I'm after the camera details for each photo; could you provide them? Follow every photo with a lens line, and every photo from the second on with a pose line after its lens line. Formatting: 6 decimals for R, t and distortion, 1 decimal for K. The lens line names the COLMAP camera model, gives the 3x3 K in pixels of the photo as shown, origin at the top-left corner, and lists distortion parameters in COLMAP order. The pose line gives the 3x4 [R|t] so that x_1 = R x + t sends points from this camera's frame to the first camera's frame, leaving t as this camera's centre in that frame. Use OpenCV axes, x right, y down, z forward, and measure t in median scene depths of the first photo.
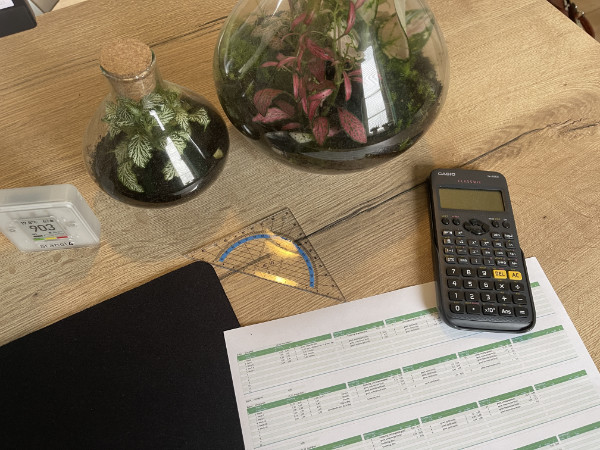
lens RADIAL K [[457.4, 0, 299.5], [0, 457.4, 224.4], [0, 0, 1]] dist [-0.048387, -0.002461]
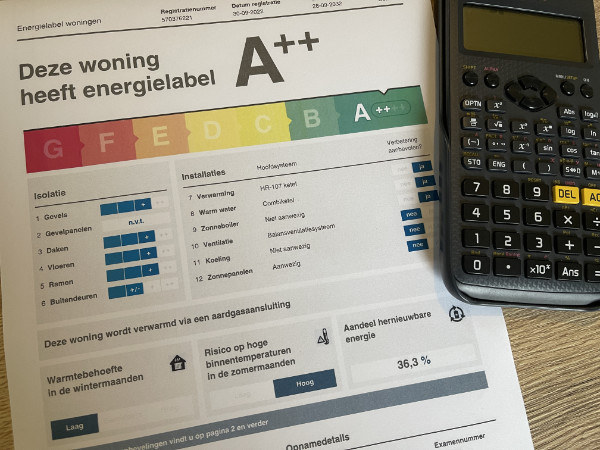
lens RADIAL K [[457.4, 0, 301.2], [0, 457.4, 225.2], [0, 0, 1]] dist [-0.048387, -0.002461]
pose [[0.998582, 0.004397, 0.053046, 0.123261], [-0.021781, 0.943082, 0.331846, -0.016264], [-0.048568, -0.332531, 0.941841, 0.532207]]
